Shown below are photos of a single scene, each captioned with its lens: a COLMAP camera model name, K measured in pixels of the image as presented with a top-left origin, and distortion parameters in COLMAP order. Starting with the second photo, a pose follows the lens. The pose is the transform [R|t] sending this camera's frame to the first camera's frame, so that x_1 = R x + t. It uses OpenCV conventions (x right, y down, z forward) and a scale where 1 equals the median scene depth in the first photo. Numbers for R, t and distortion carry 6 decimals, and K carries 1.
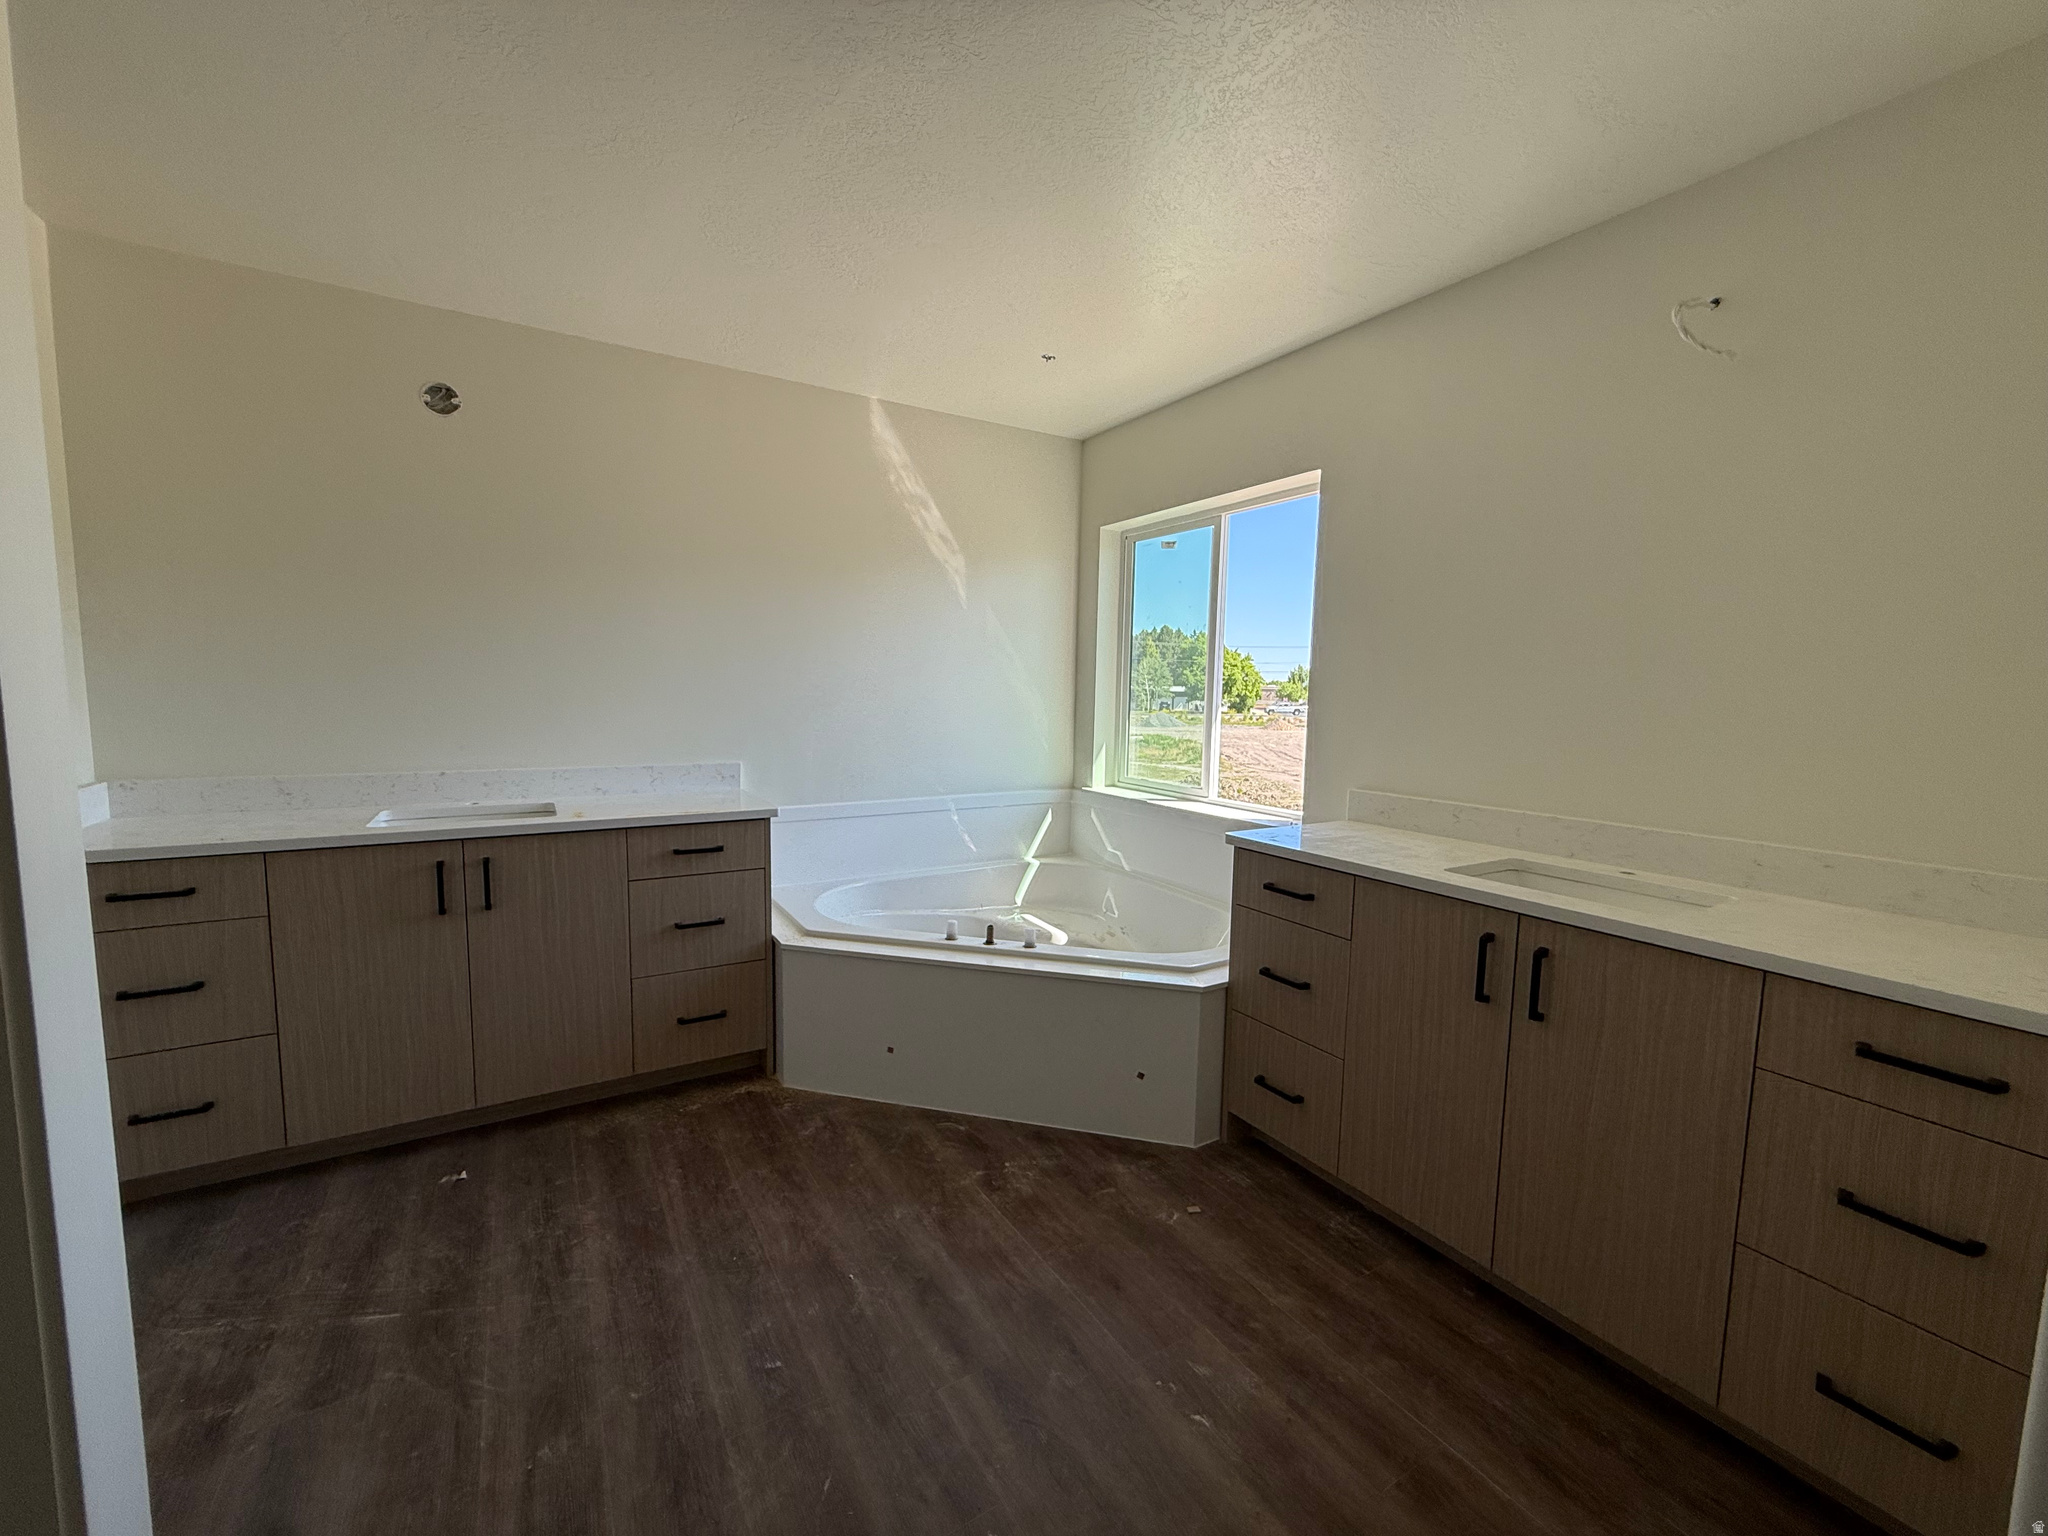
lens RADIAL K [[817.9, 0, 1025.7], [0, 817.9, 768.6], [0, 0, 1]] dist [-0.002473, 0.000701]
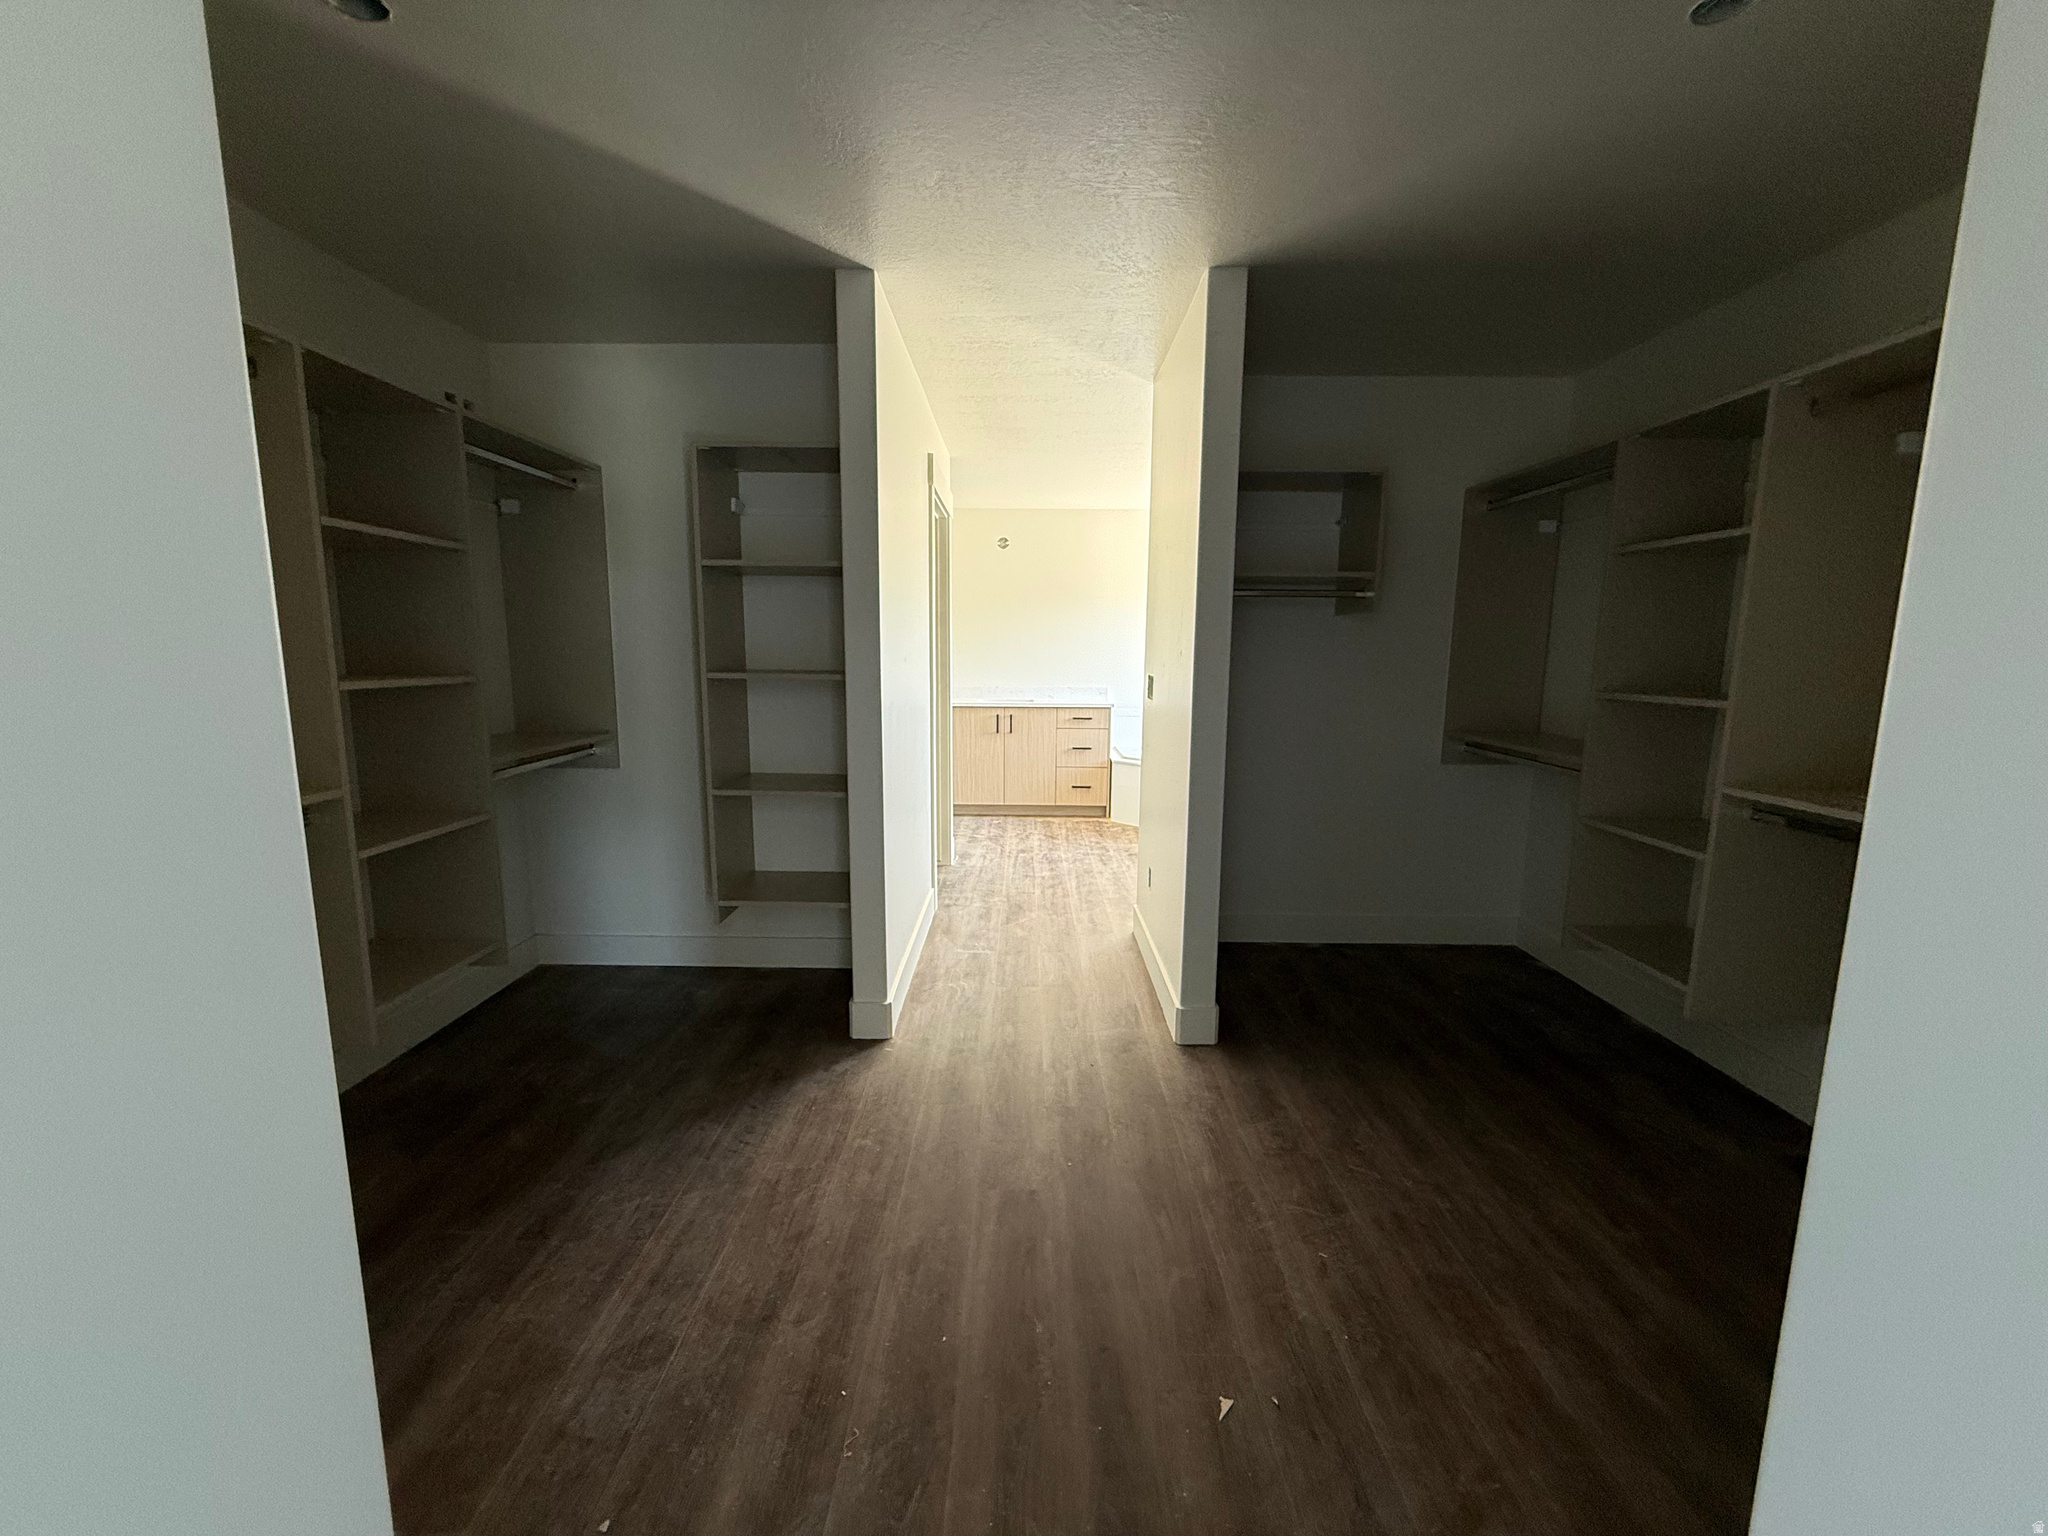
lens RADIAL K [[817.9, 0, 1019.1], [0, 817.9, 764.8], [0, 0, 1]] dist [-0.002473, 0.000701]
pose [[0.847989, 0.061273, -0.526459, 0.940166], [-0.043901, 0.998002, 0.045441, 0.170598], [0.528192, -0.015421, 0.848985, -1.516017]]
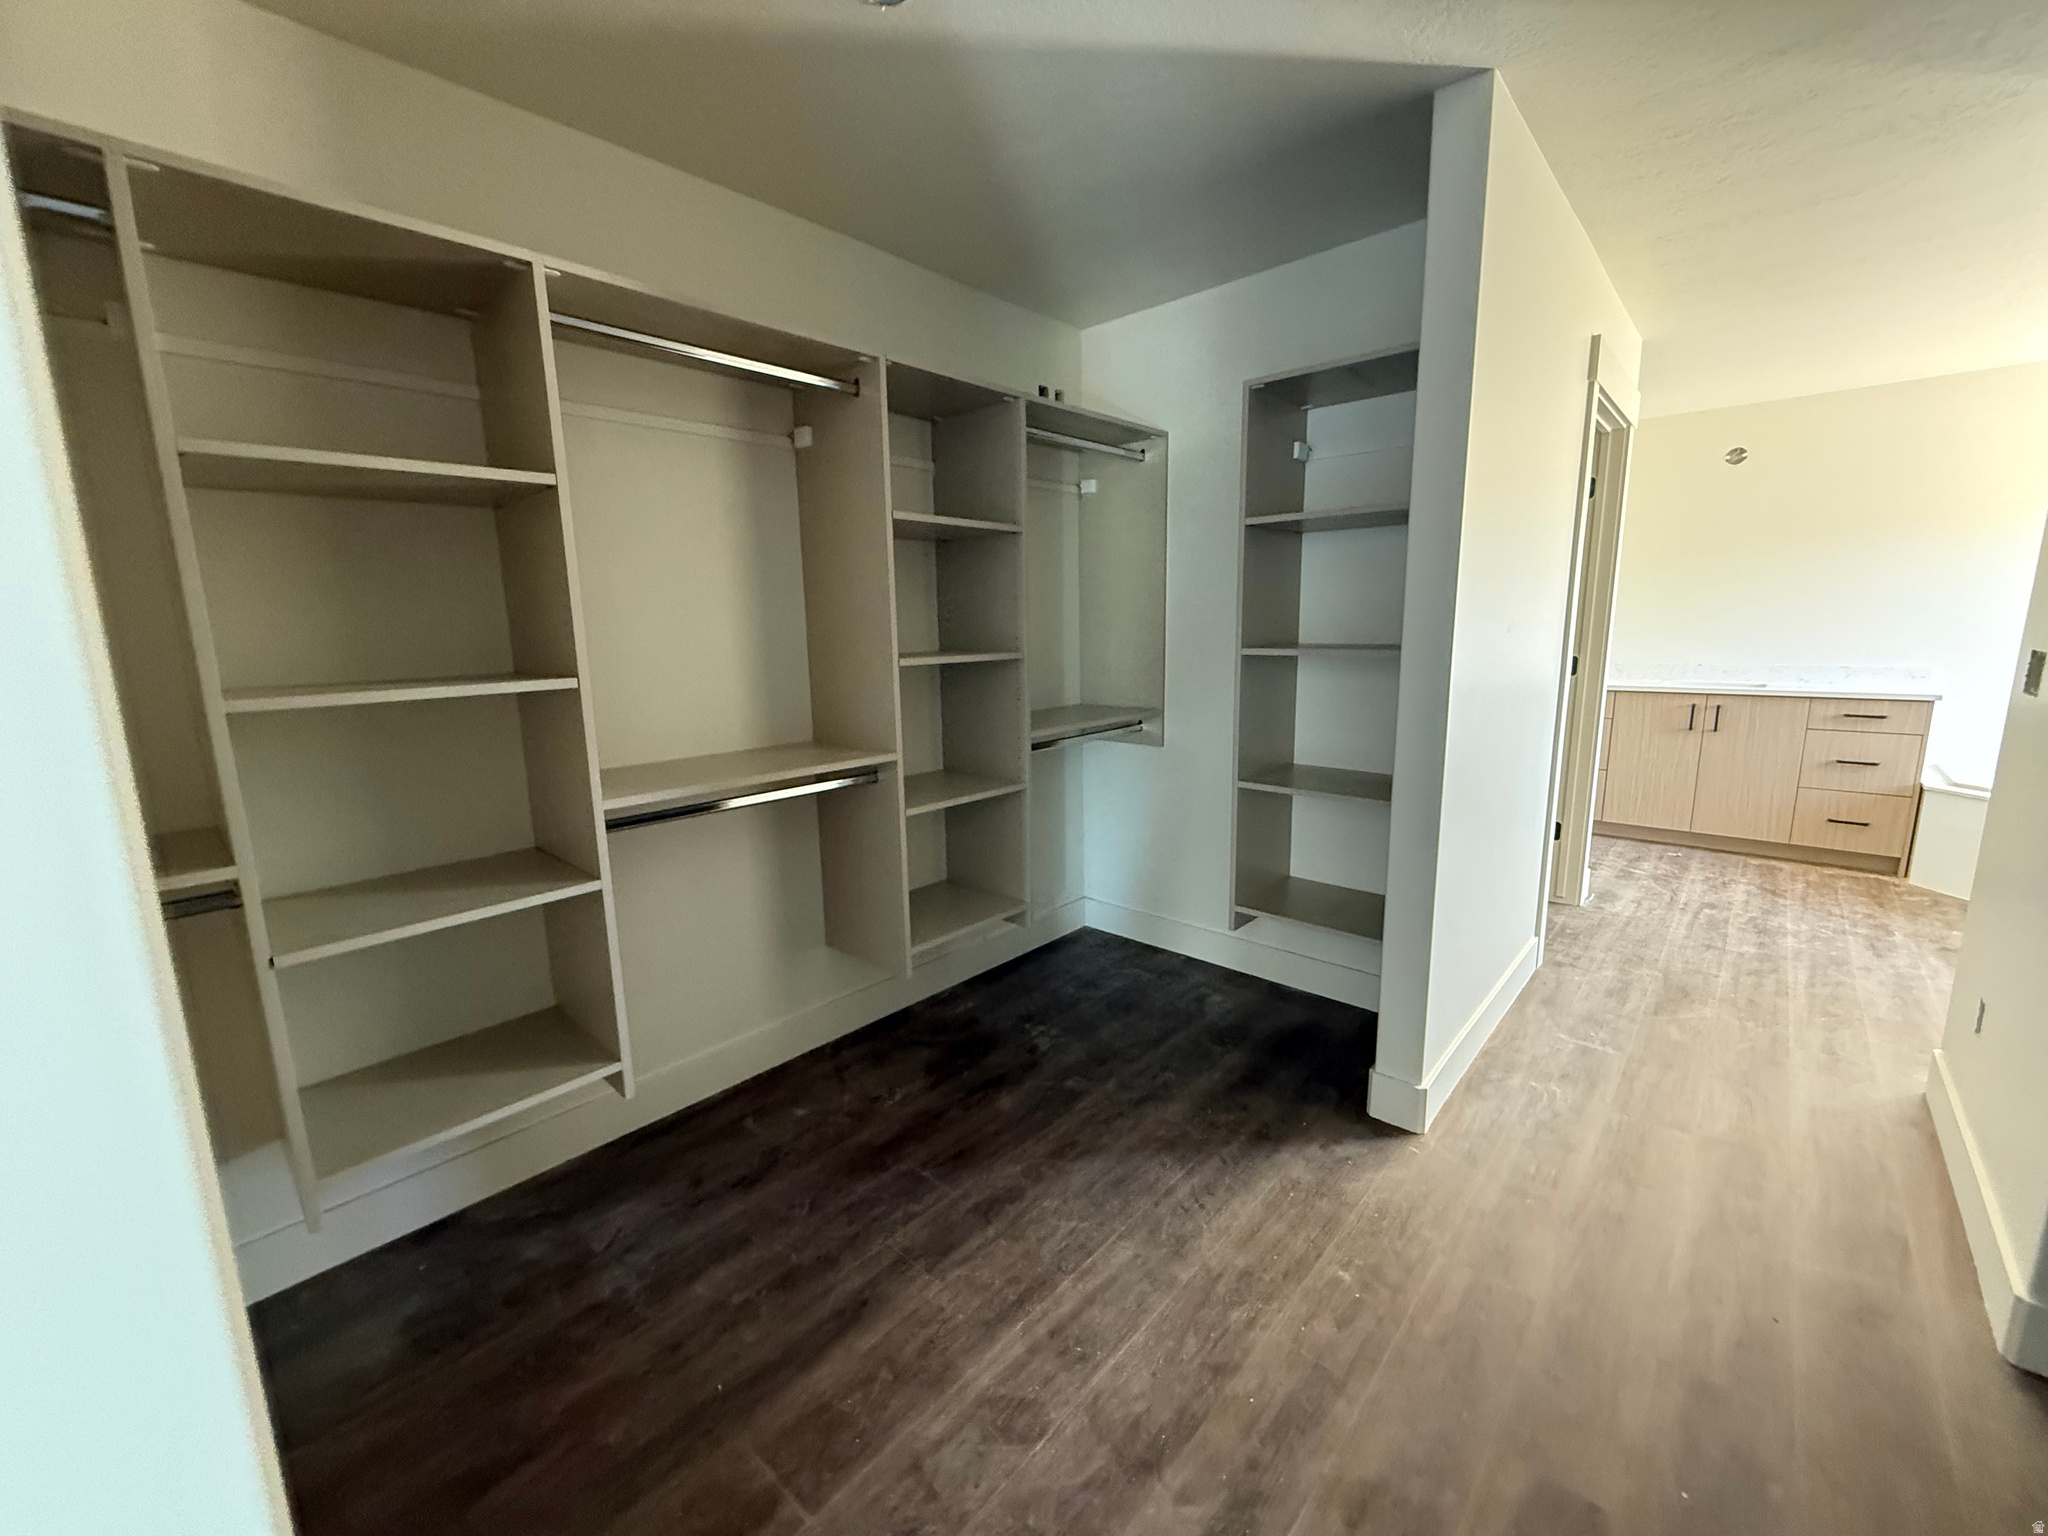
lens RADIAL K [[817.9, 0, 1013.6], [0, 817.9, 766.1], [0, 0, 1]] dist [-0.002473, 0.000701]
pose [[0.268867, 0.141211, -0.952770, 0.845046], [-0.072829, 0.989343, 0.126079, 0.145113], [0.960420, 0.035491, 0.276286, -1.270693]]
